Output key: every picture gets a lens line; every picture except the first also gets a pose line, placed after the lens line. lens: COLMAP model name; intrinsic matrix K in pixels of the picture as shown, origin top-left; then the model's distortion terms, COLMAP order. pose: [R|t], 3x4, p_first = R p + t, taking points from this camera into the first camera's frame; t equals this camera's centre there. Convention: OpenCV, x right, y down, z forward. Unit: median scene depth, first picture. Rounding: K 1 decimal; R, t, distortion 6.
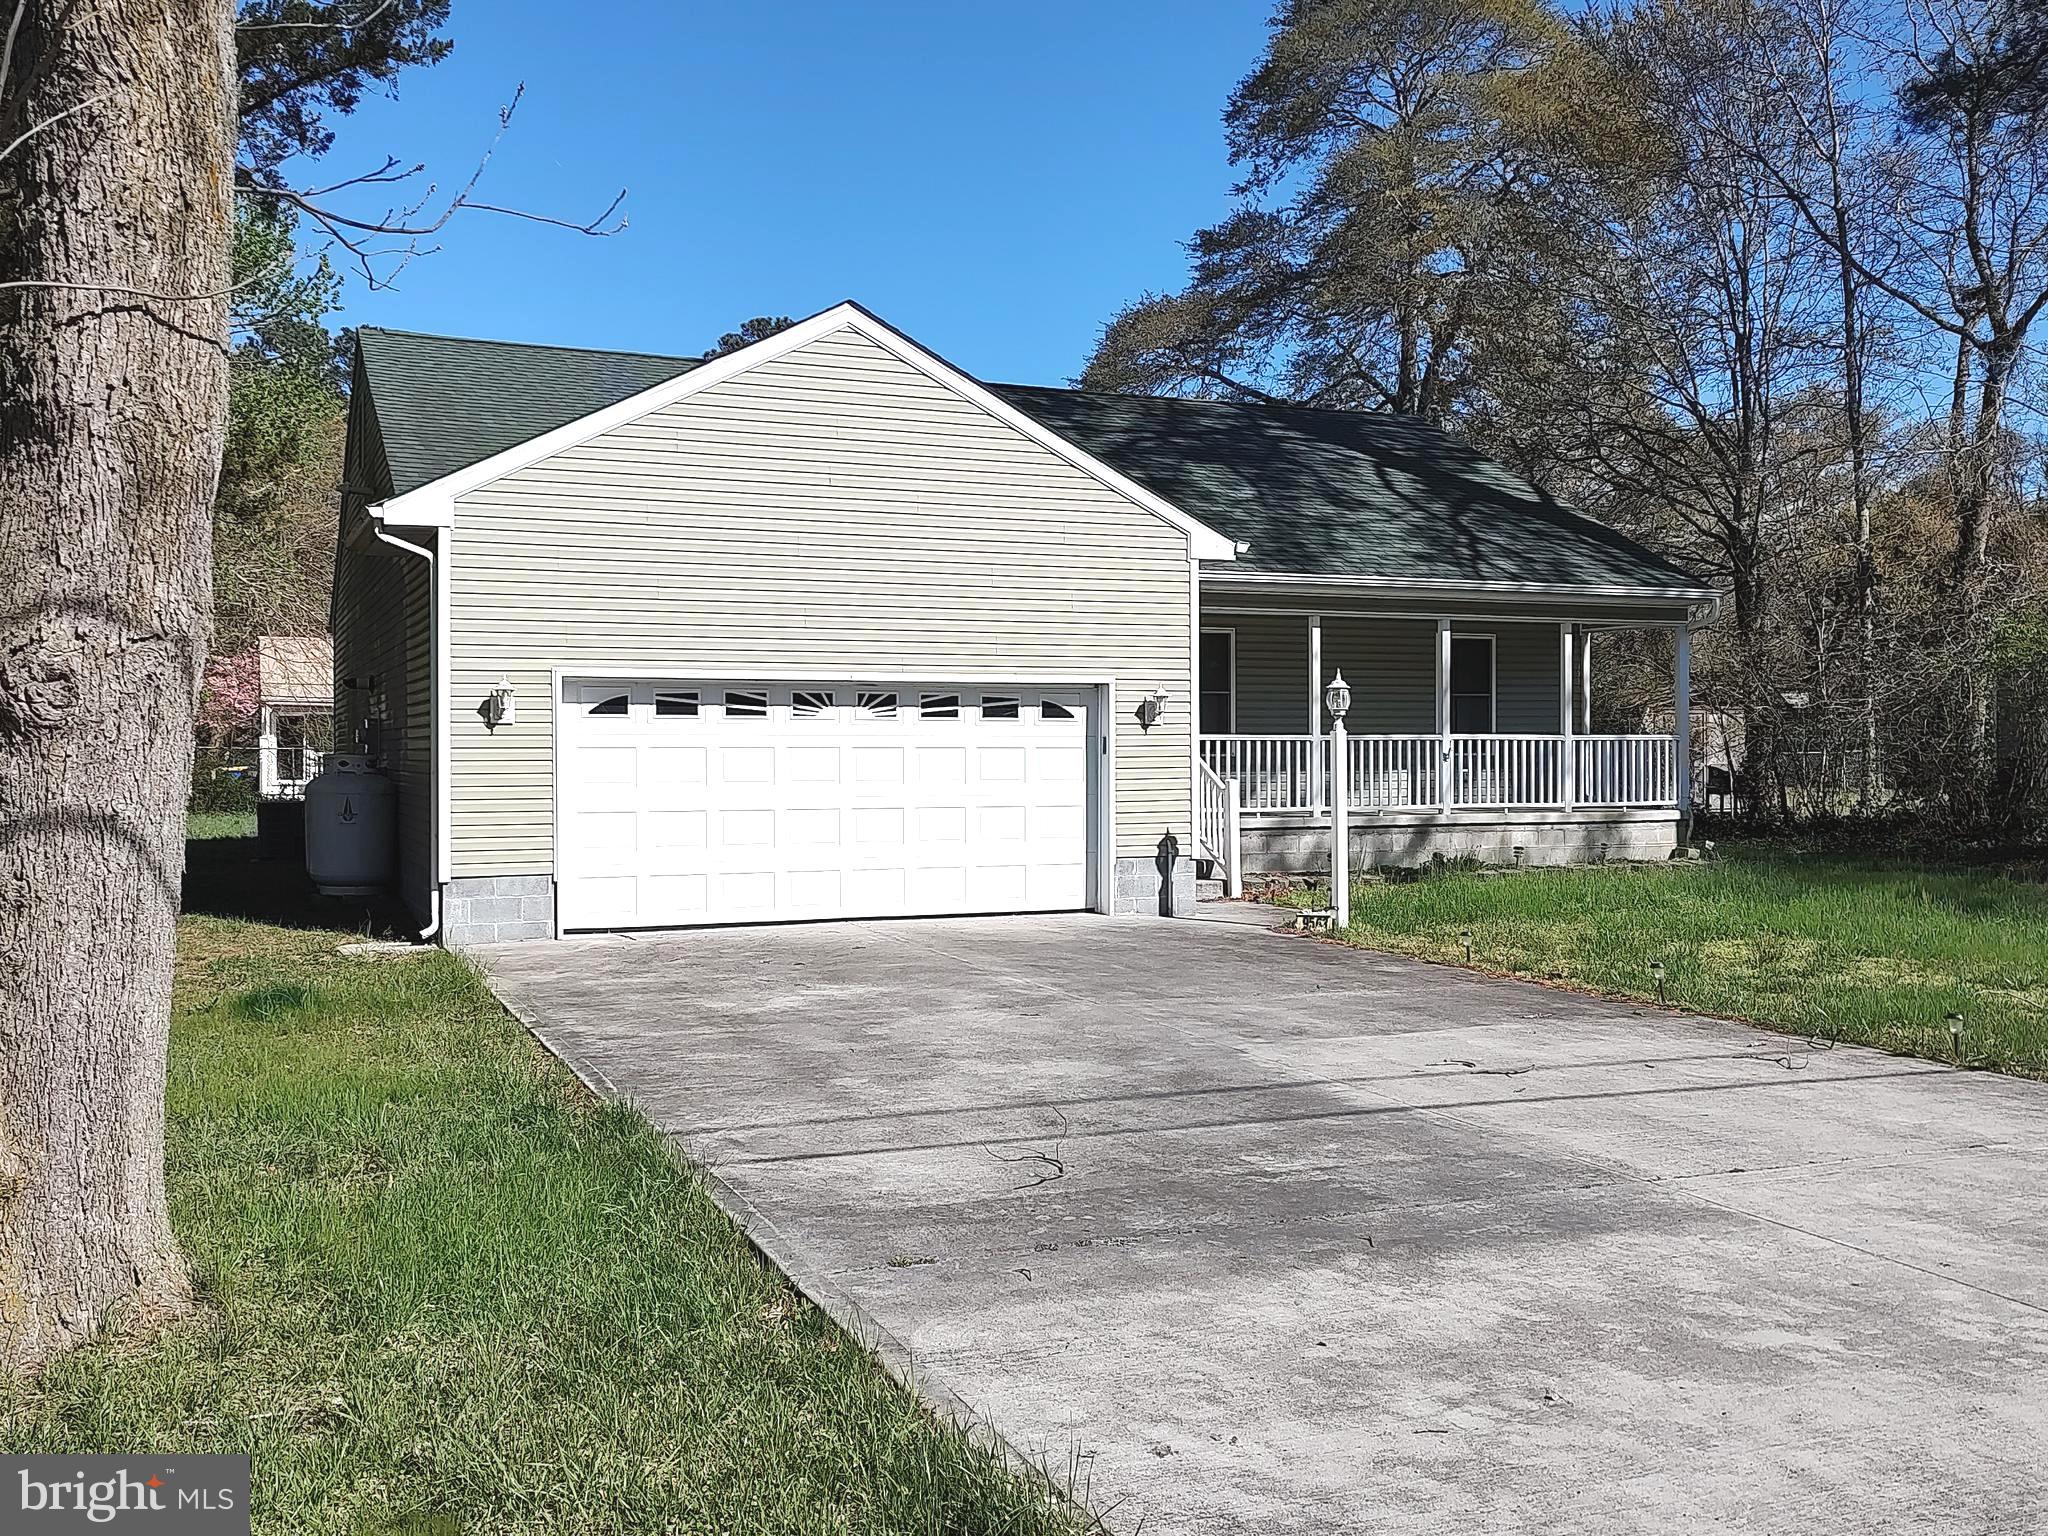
lens RADIAL K [[1446.3, 0, 1016.5], [0, 1446.3, 765.6], [0, 0, 1]] dist [0.053759, -0.067401]
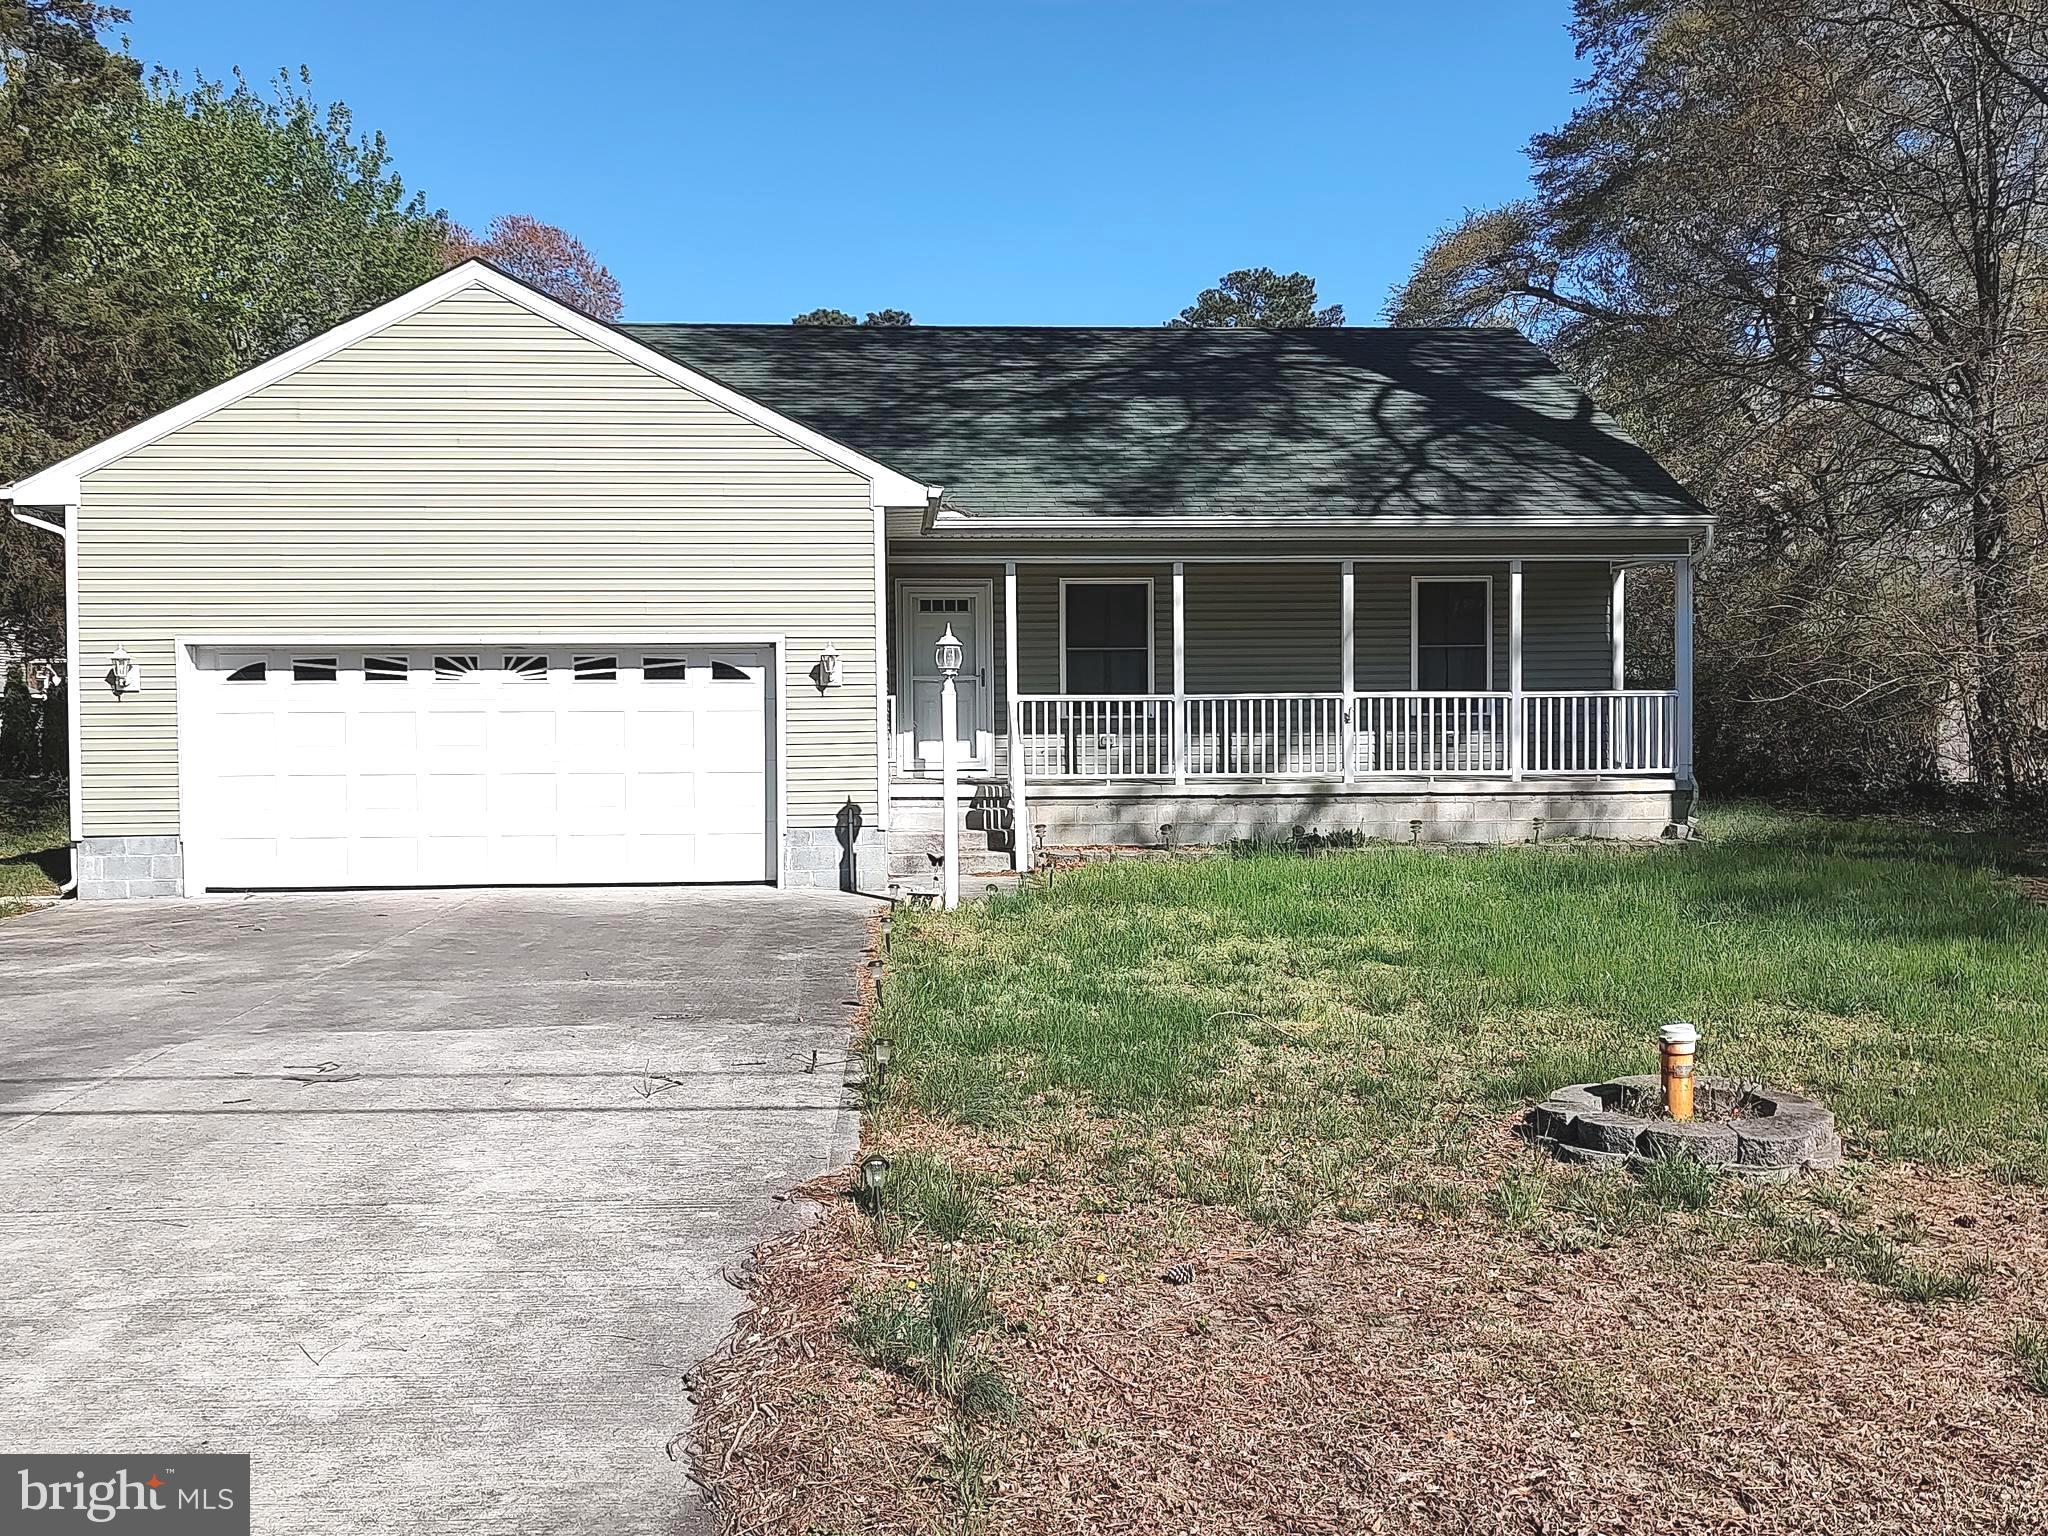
lens RADIAL K [[1461.6, 0, 1015.9], [0, 1461.6, 764.5], [0, 0, 1]] dist [0.058961, -0.077839]
pose [[0.964533, 0.005116, -0.263913, 0.363767], [0.001971, 0.999645, 0.026581, -0.001870], [0.263955, -0.026159, 0.964180, 0.093693]]
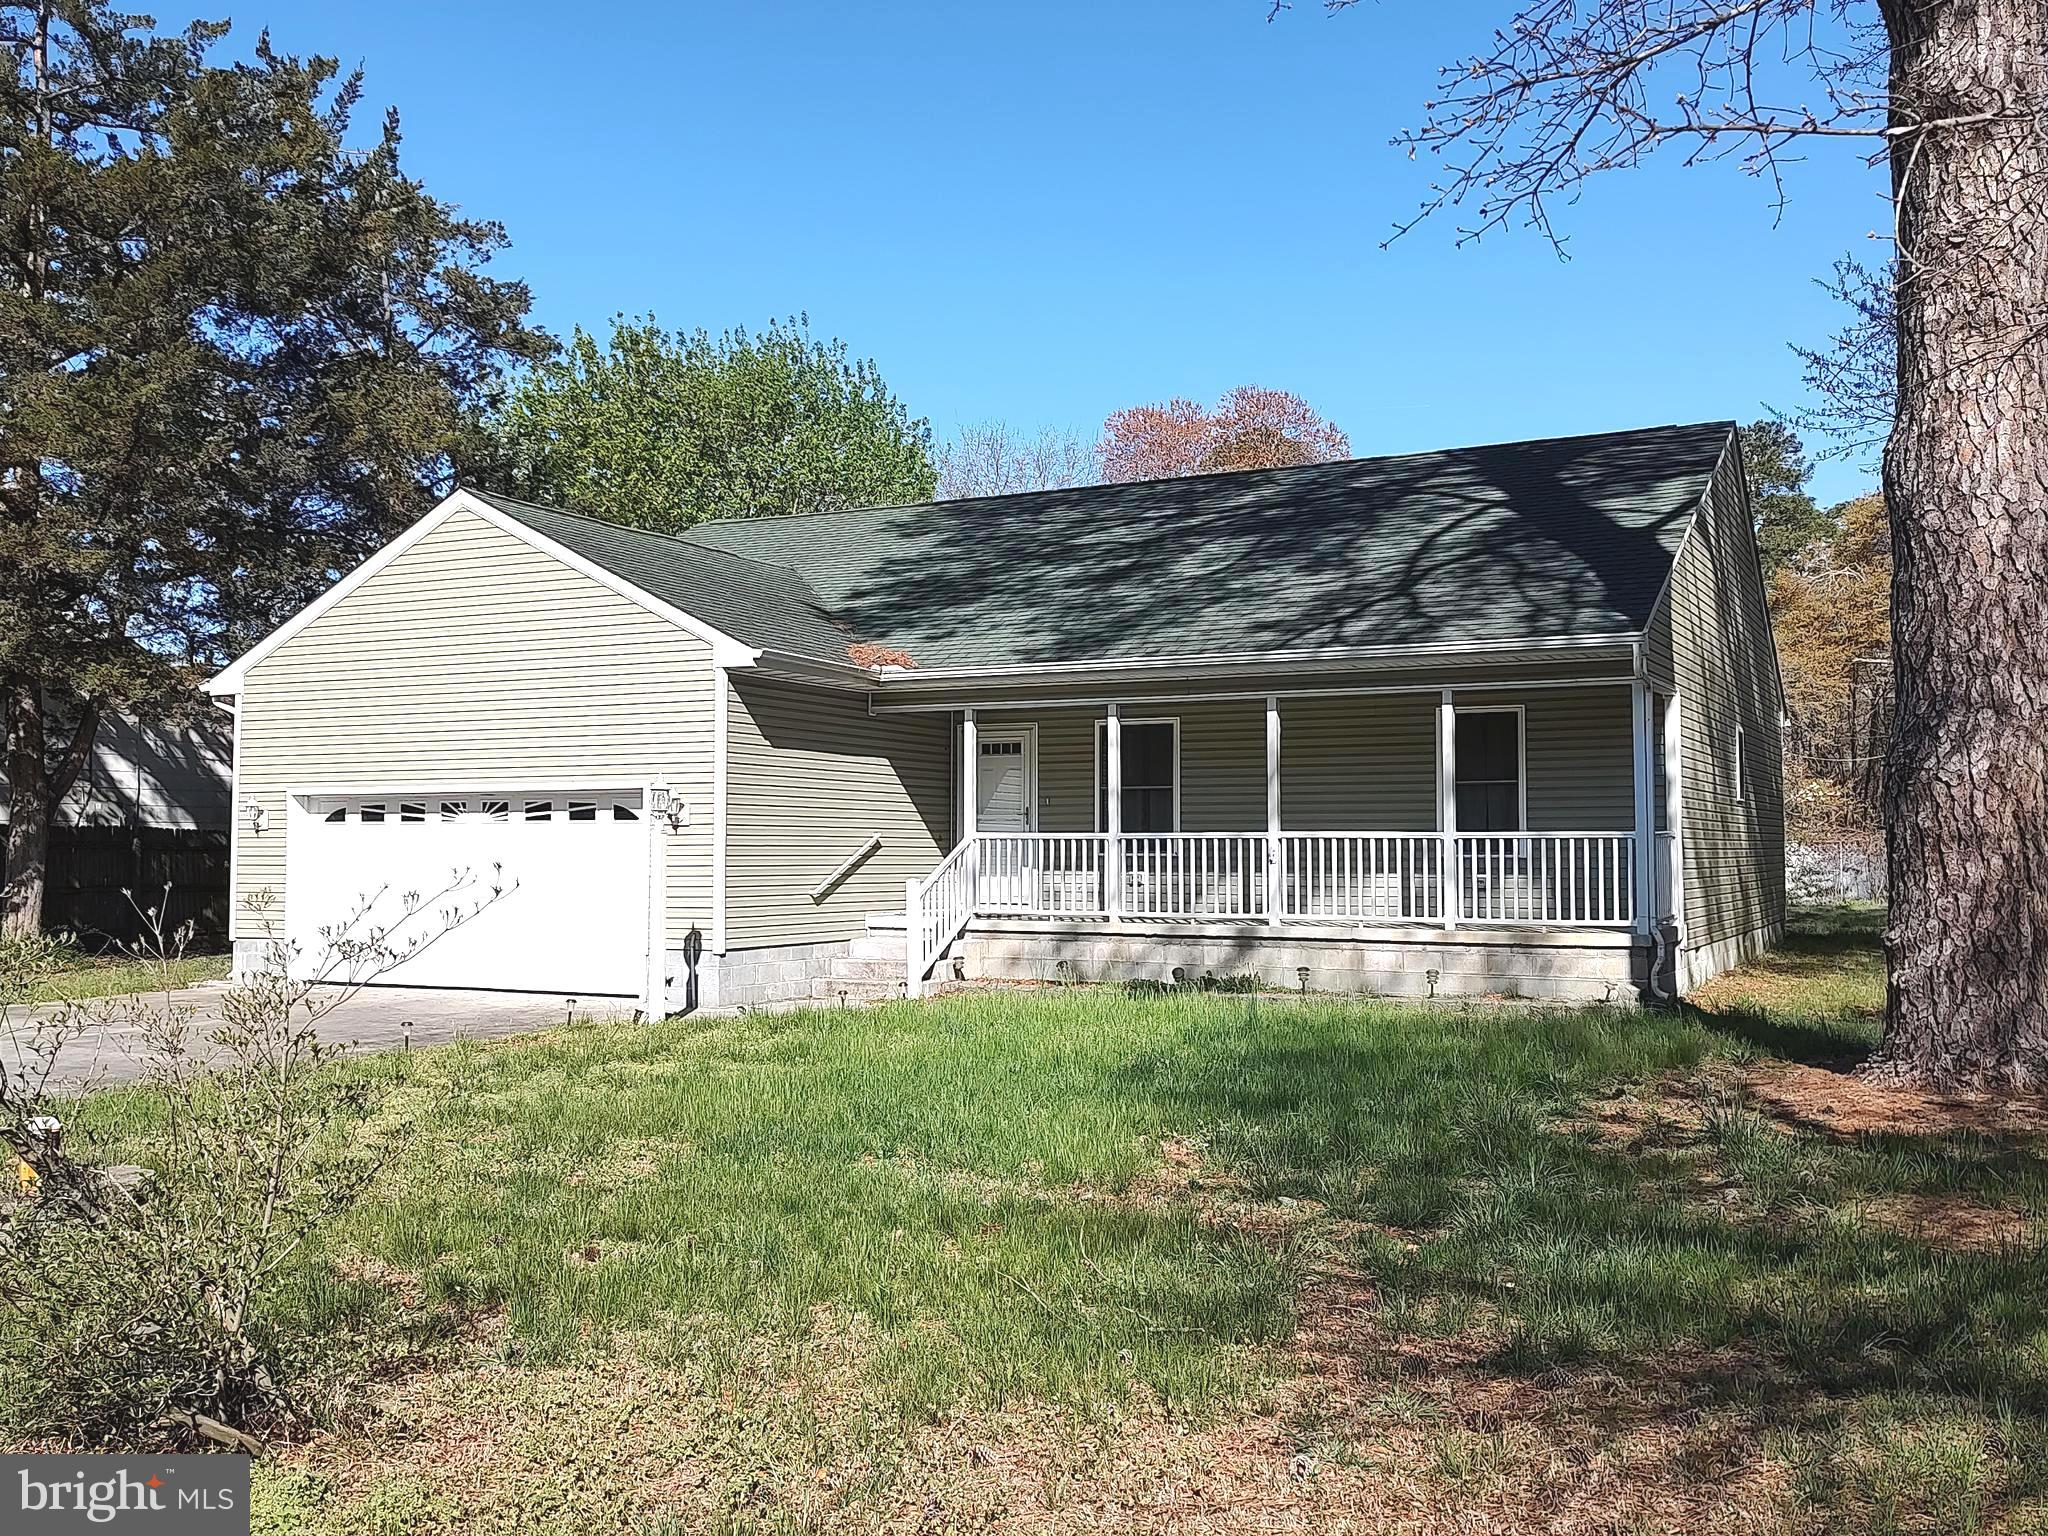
lens RADIAL K [[1461.6, 0, 1015.9], [0, 1461.6, 764.5], [0, 0, 1]] dist [0.058961, -0.077839]
pose [[0.760270, -0.033940, -0.648720, 0.777845], [-0.009338, 0.997960, -0.063156, -0.005474], [0.649540, 0.054073, 0.758402, 0.259695]]
